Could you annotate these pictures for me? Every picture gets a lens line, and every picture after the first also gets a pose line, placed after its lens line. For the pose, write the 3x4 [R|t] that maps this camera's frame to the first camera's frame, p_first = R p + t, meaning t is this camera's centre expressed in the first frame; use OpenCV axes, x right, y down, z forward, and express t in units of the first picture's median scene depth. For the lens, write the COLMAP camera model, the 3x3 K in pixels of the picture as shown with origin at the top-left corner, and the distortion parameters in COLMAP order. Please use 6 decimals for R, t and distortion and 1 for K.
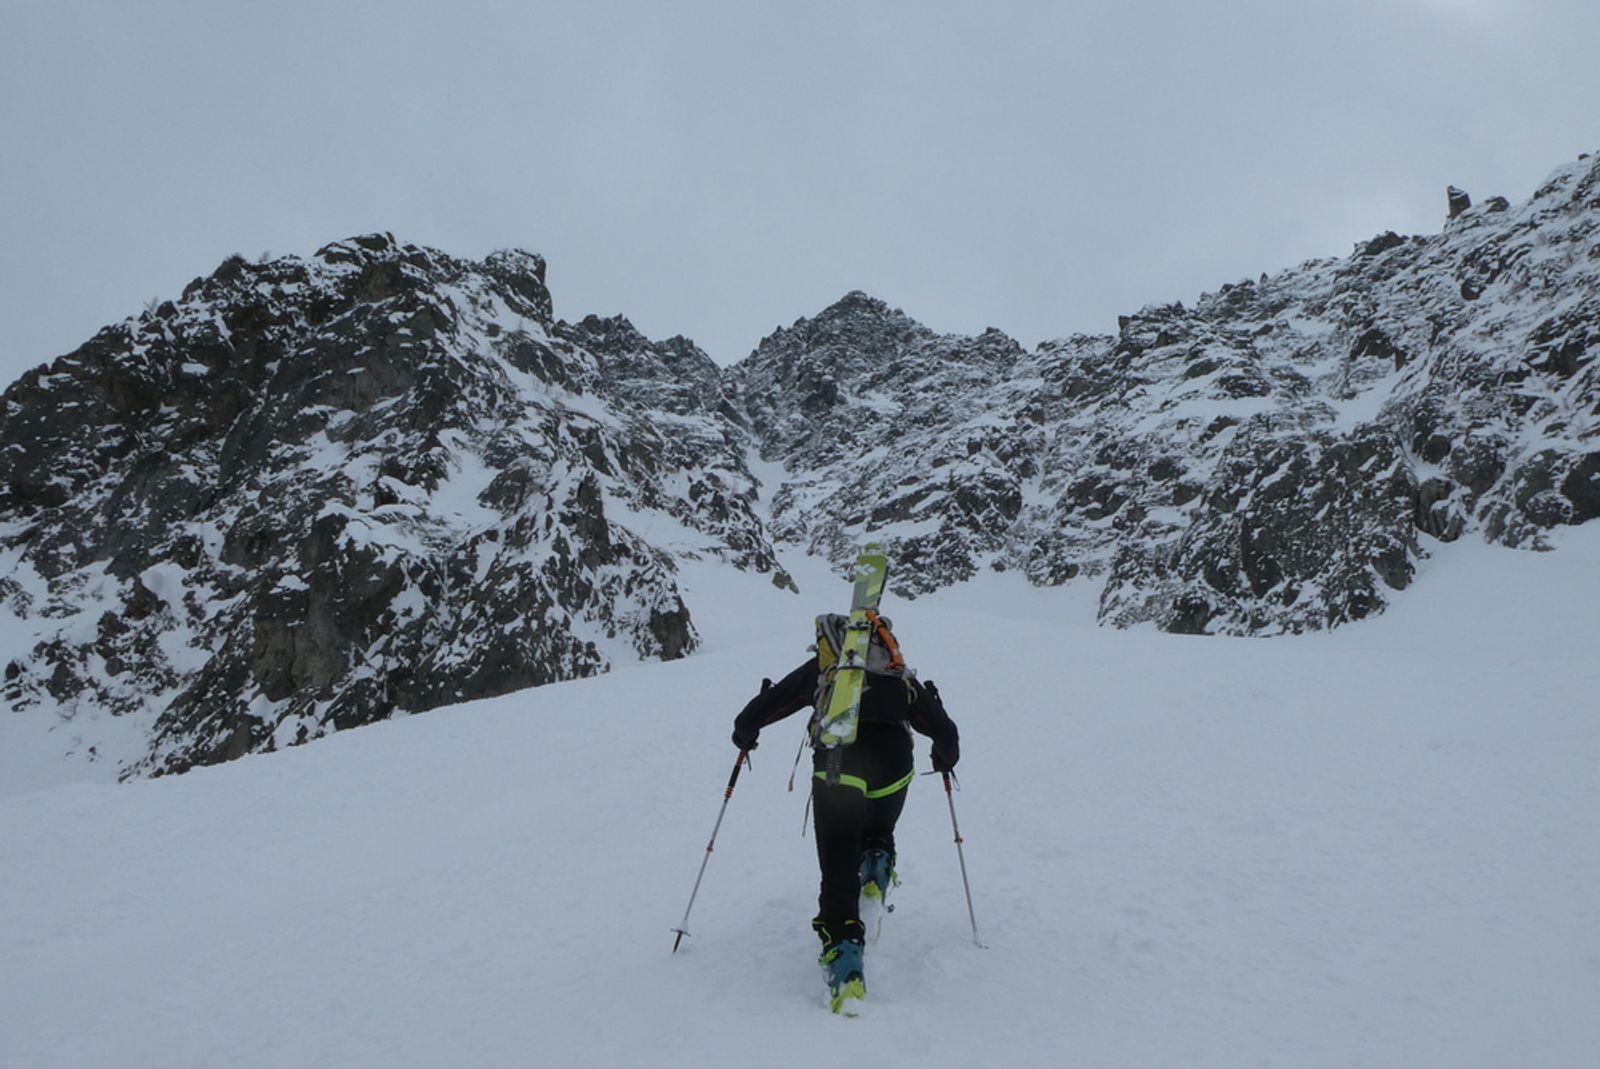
lens RADIAL K [[1465.8, 0, 800.0], [0, 1465.8, 534.5], [0, 0, 1]] dist [0.004587, -0.009087]
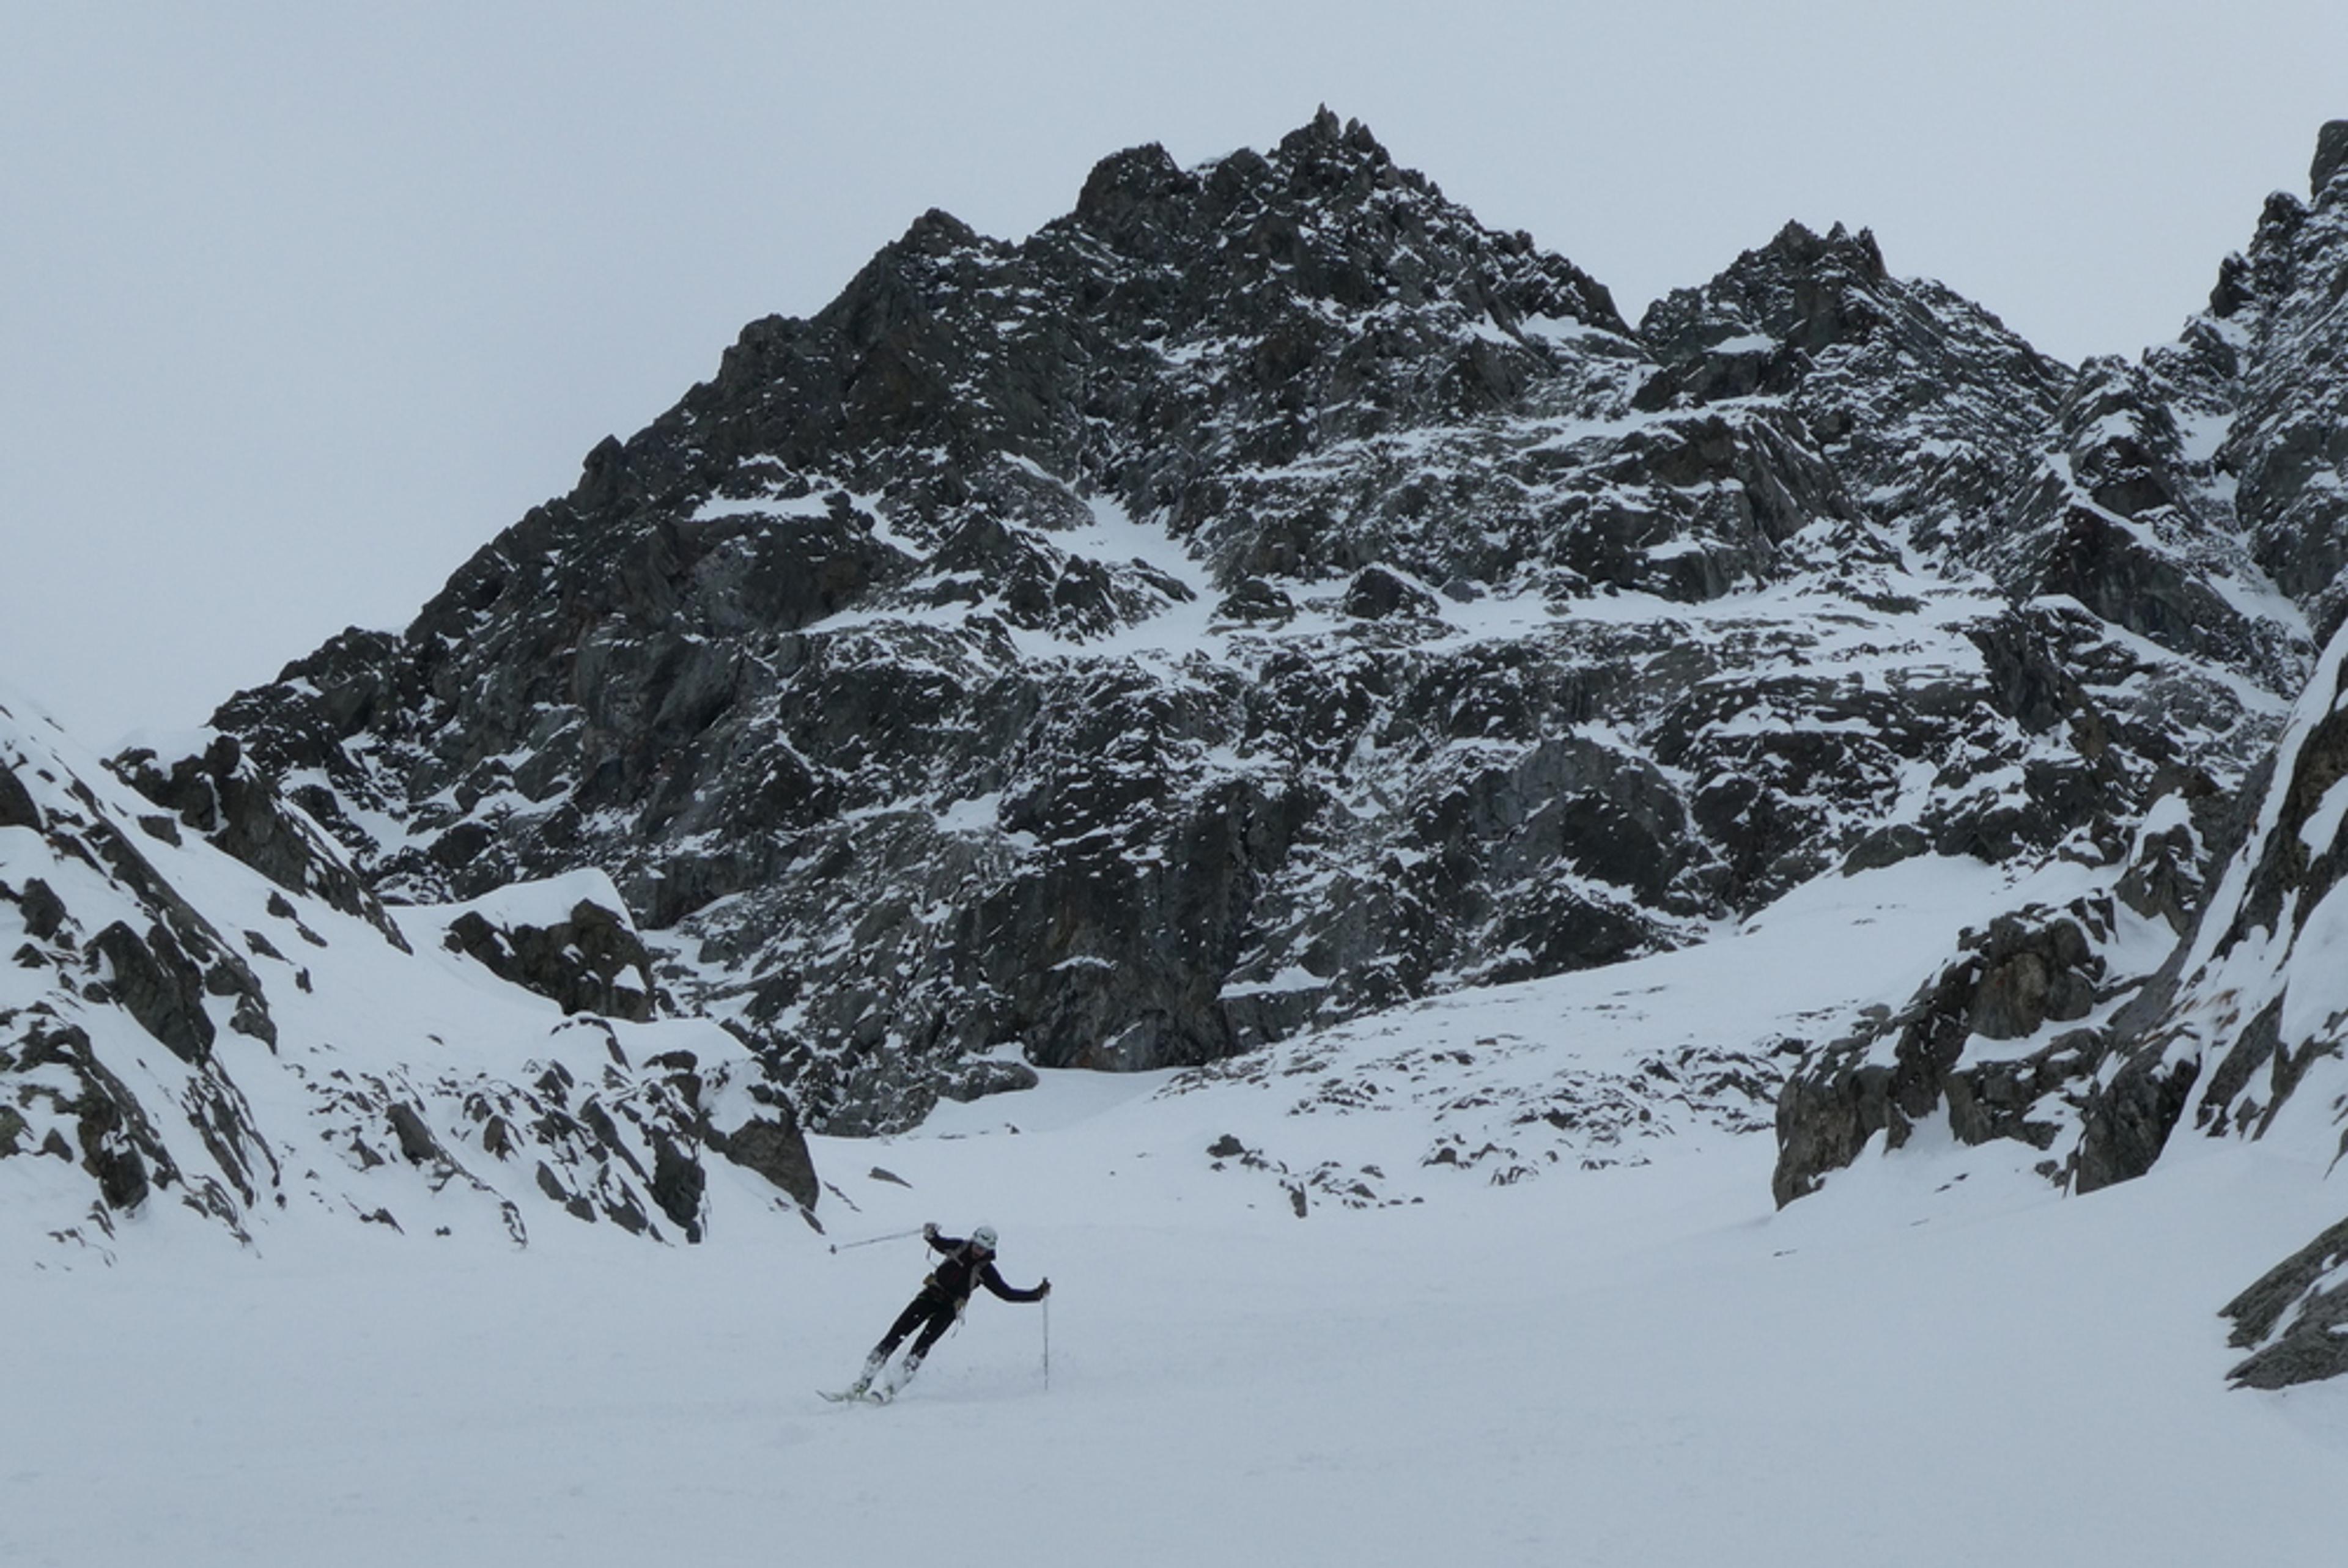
lens RADIAL K [[6633.9, 0, 1296.8], [0, 6633.9, 785.4], [0, 0, 1]] dist [0.541088, -7.487478]
pose [[0.956575, -0.192701, -0.218702, 0.013042], [0.165797, 0.976806, -0.135502, 0.011100], [0.239741, 0.093358, 0.966338, 0.347367]]
